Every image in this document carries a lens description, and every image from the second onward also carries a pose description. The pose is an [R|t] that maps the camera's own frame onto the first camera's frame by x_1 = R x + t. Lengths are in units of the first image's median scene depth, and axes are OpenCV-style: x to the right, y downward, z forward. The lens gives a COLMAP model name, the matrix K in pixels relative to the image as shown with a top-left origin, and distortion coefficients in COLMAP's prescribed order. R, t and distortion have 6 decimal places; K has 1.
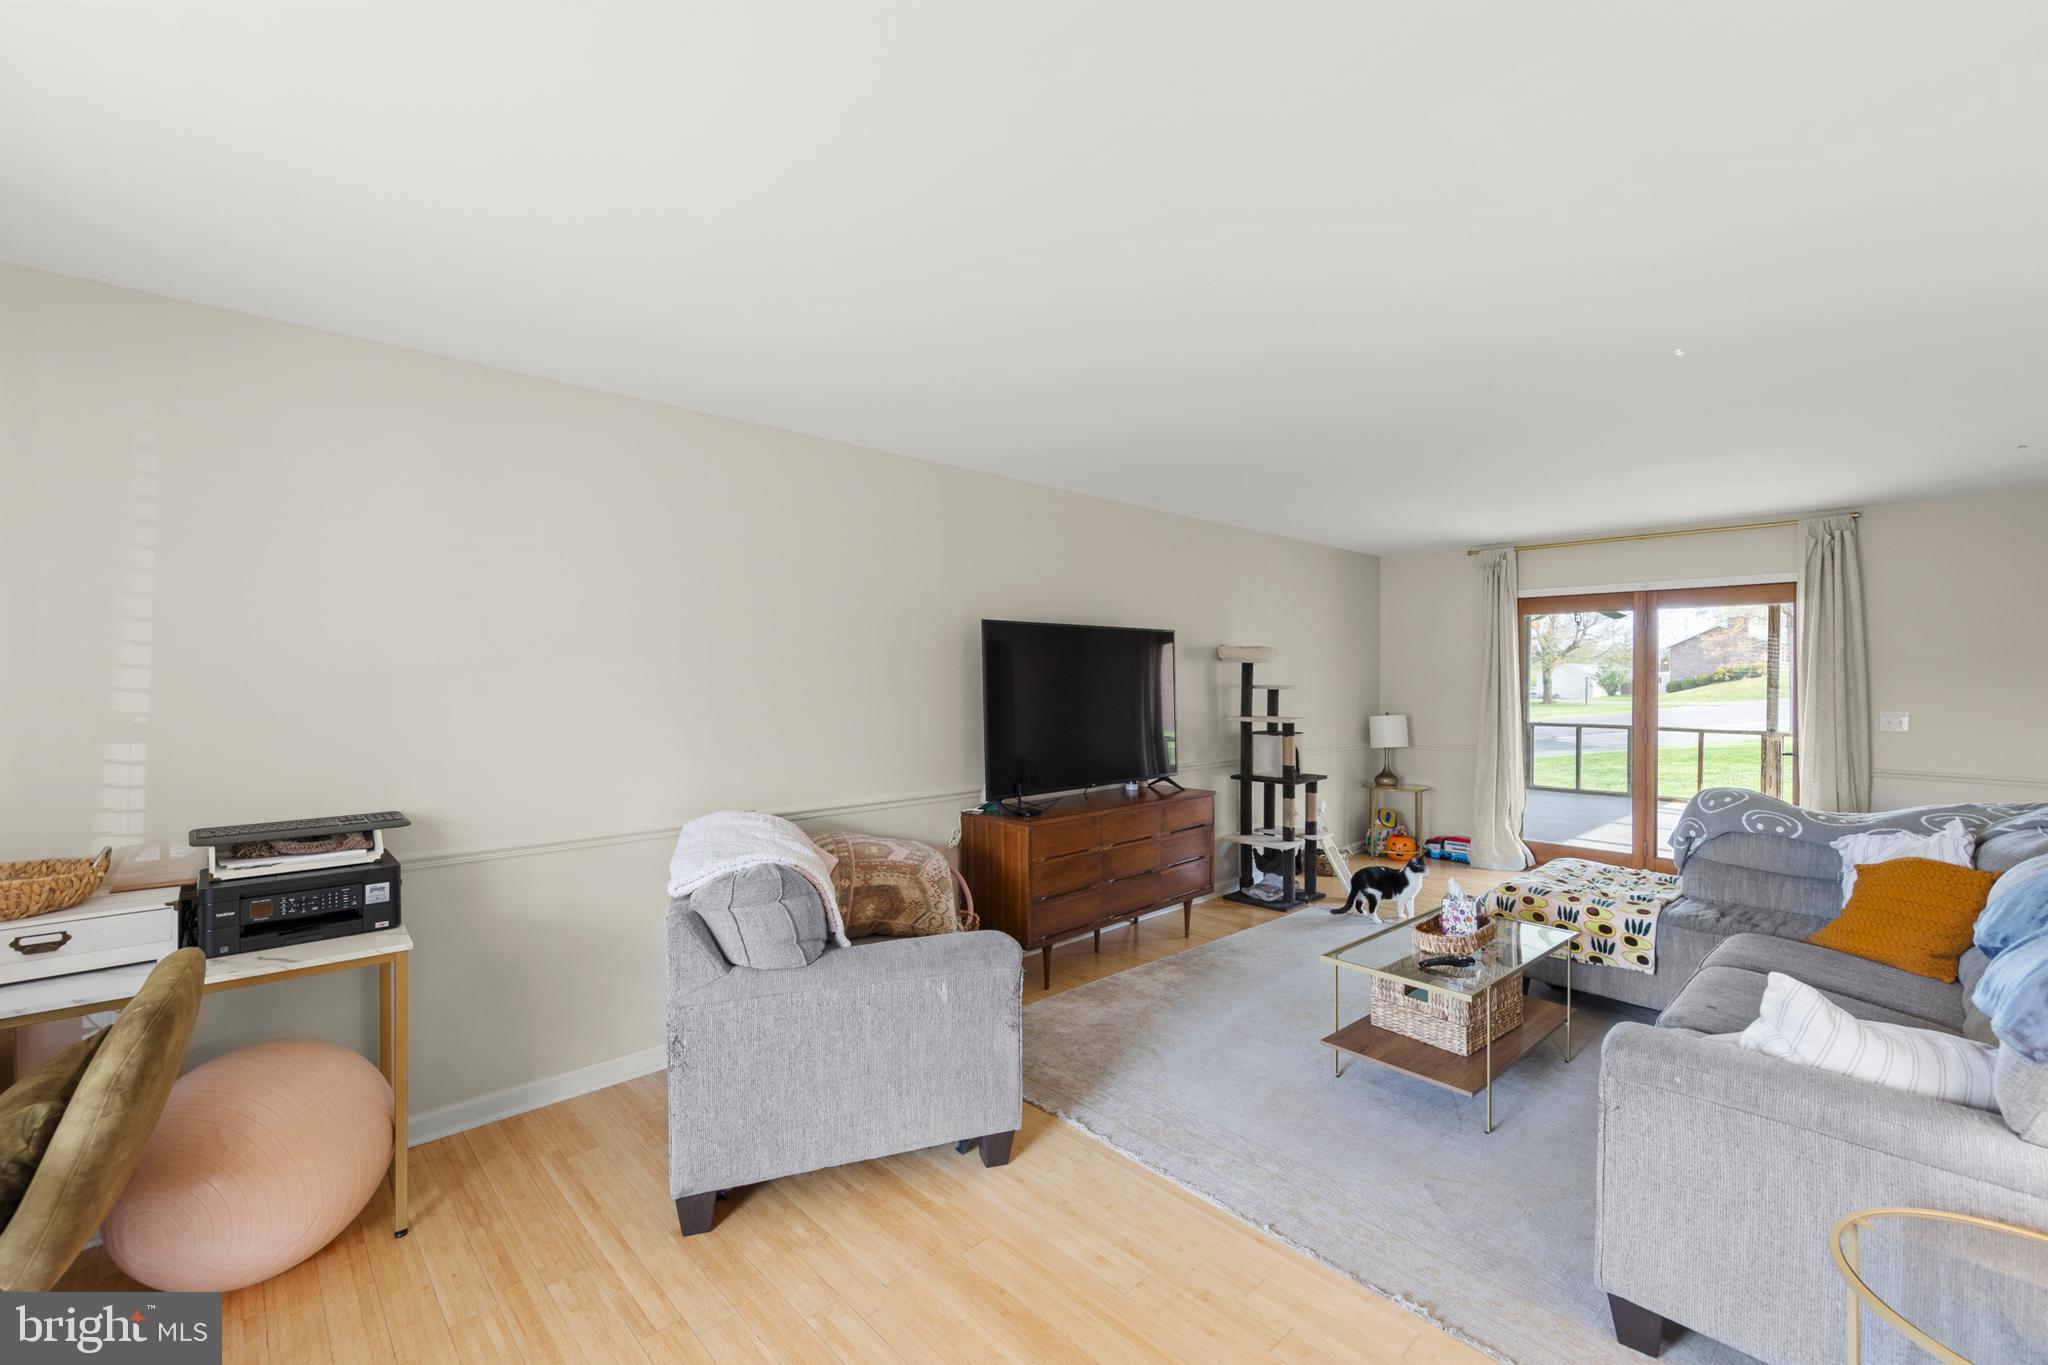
lens RADIAL K [[879.2, 0, 1030.7], [0, 879.2, 683.2], [0, 0, 1]] dist [0.014044, -0.000229]
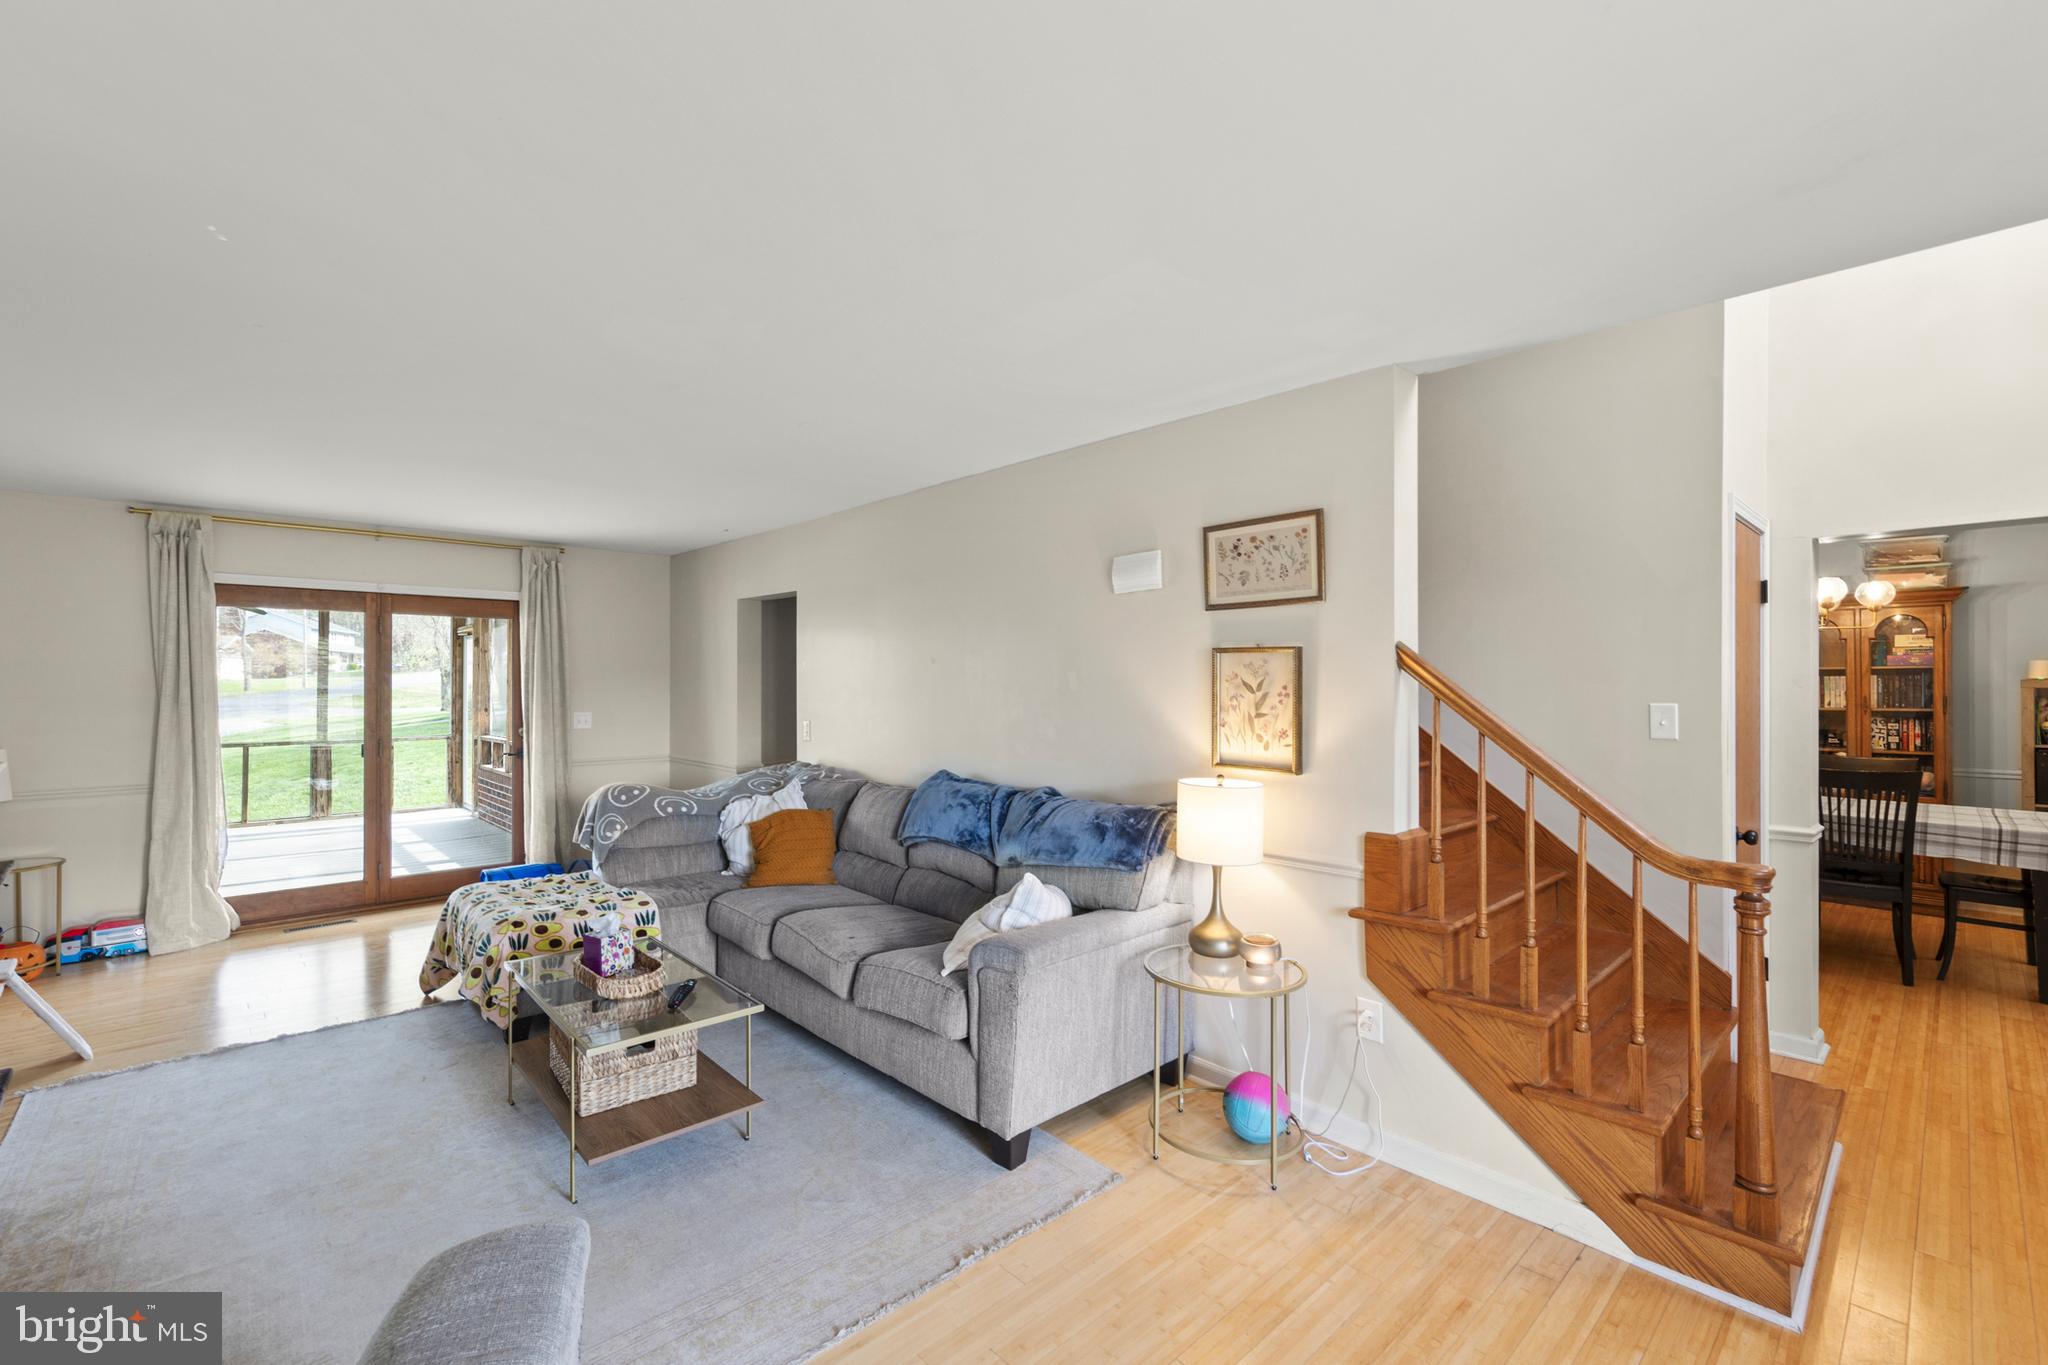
lens RADIAL K [[879.2, 0, 1028.9], [0, 879.2, 681.1], [0, 0, 1]] dist [0.014044, -0.000229]
pose [[-0.007198, 0.001277, 0.999973, -0.352519], [0.008731, 0.999961, -0.001214, -0.006973], [-0.999936, 0.008722, -0.007209, 0.488401]]
